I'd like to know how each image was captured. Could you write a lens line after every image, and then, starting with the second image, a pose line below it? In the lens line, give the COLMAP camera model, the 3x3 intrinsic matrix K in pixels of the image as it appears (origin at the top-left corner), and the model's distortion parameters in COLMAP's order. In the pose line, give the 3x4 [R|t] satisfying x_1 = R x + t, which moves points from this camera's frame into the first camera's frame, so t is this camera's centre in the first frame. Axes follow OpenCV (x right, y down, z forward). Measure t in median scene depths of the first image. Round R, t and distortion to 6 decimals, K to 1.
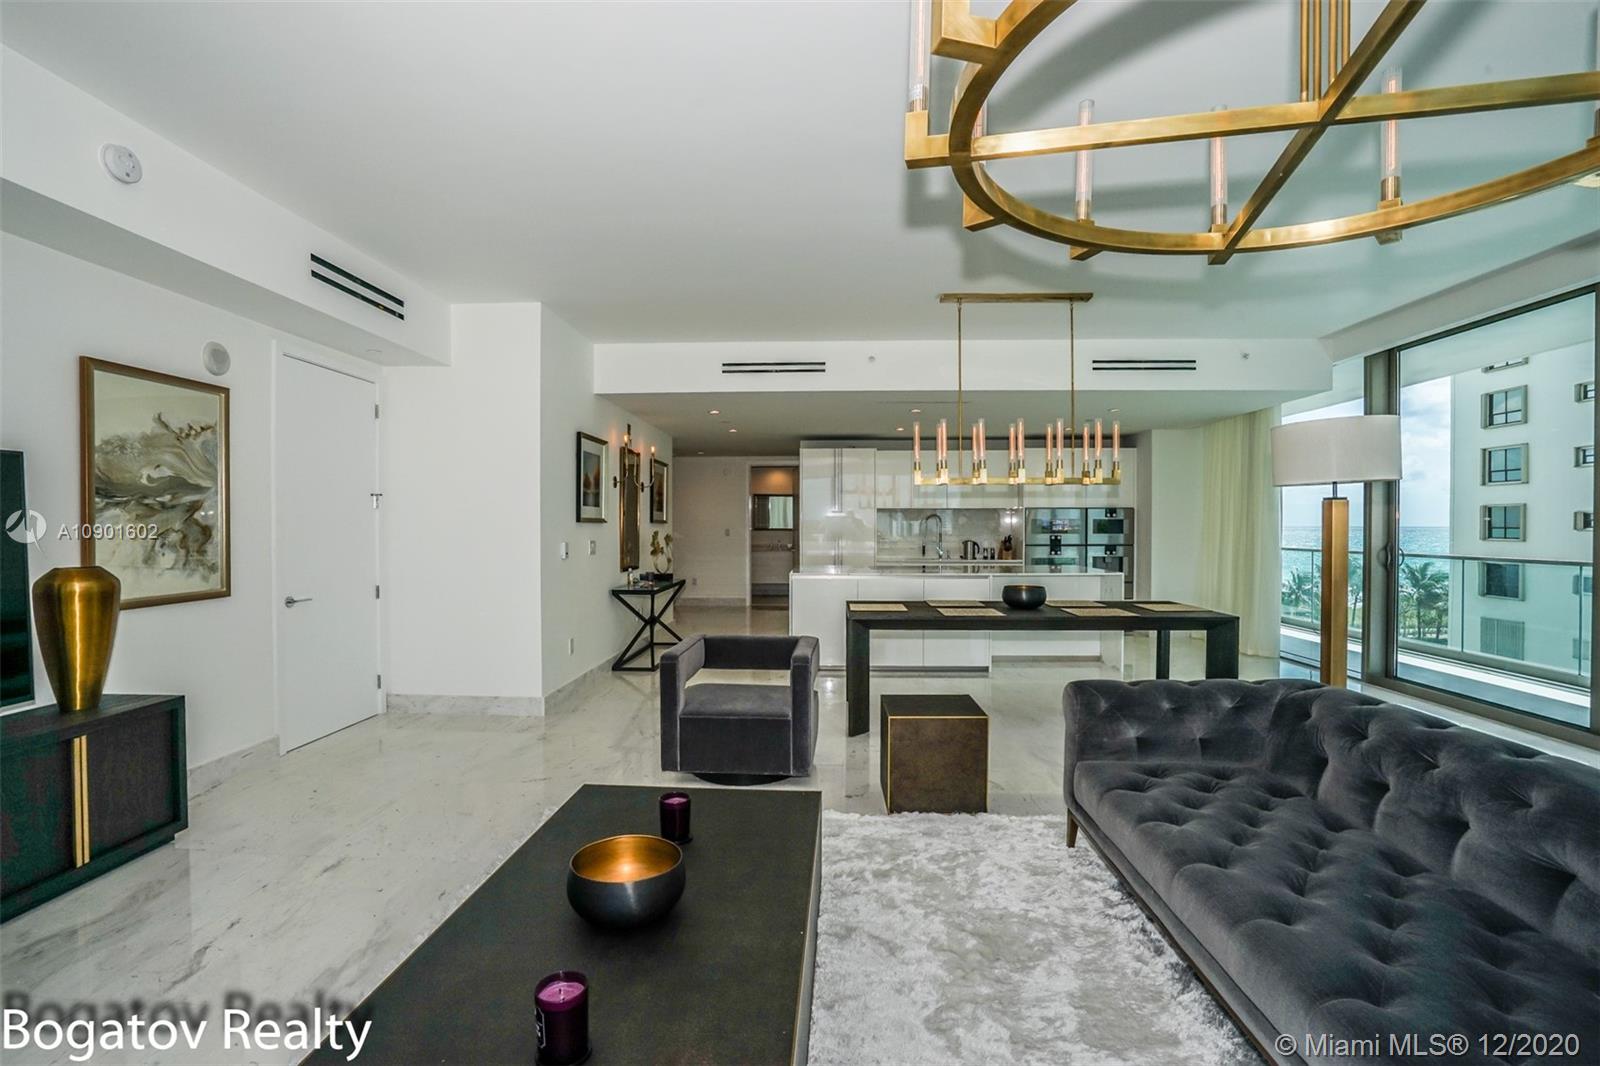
lens RADIAL K [[738.9, 0, 795.5], [0, 738.9, 526.6], [0, 0, 1]] dist [-0.047192, 0.000295]
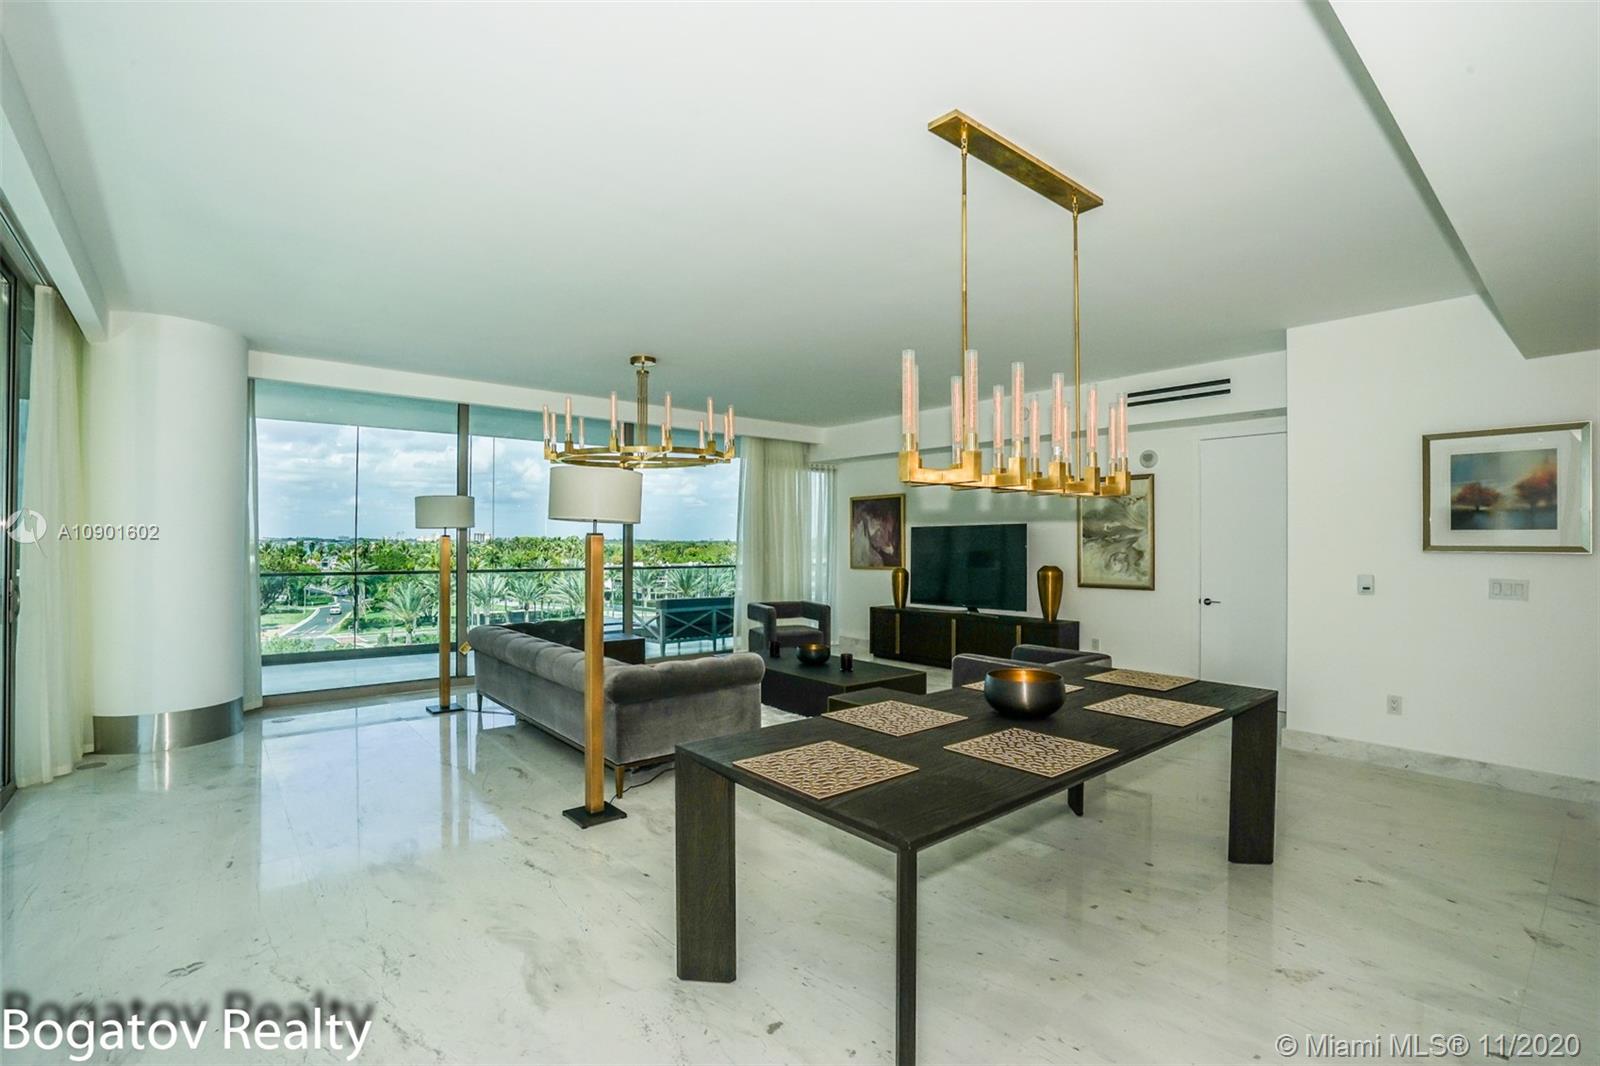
lens RADIAL K [[726.5, 0, 801.4], [0, 726.5, 537.2], [0, 0, 1]] dist [-0.051576, 0.017409]
pose [[-0.727926, -0.004748, -0.685640, 1.083838], [-0.003196, 0.999989, -0.003532, -0.025979], [0.685649, -0.000379, -0.727933, 1.716222]]
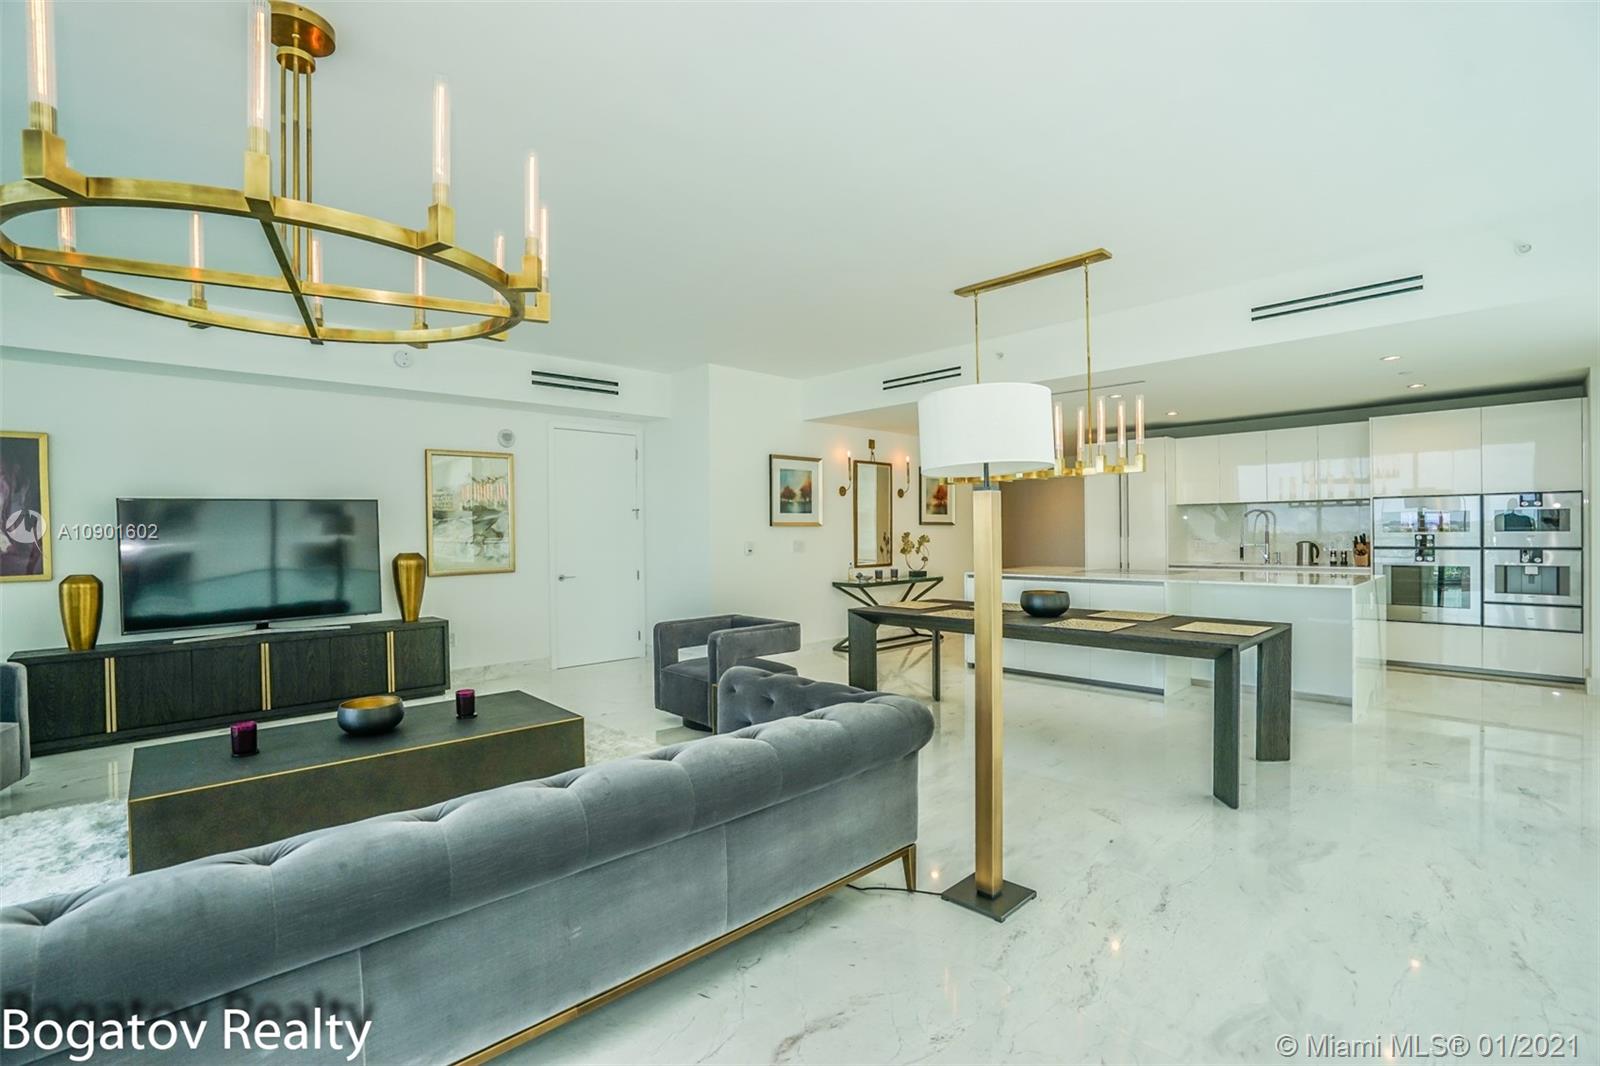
lens RADIAL K [[726.5, 0, 801.4], [0, 726.5, 537.2], [0, 0, 1]] dist [-0.051576, 0.017409]
pose [[0.724822, -0.003244, -0.688929, 0.951611], [0.011584, 0.999905, 0.007479, 0.006317], [0.688839, -0.013401, 0.724791, 0.203211]]
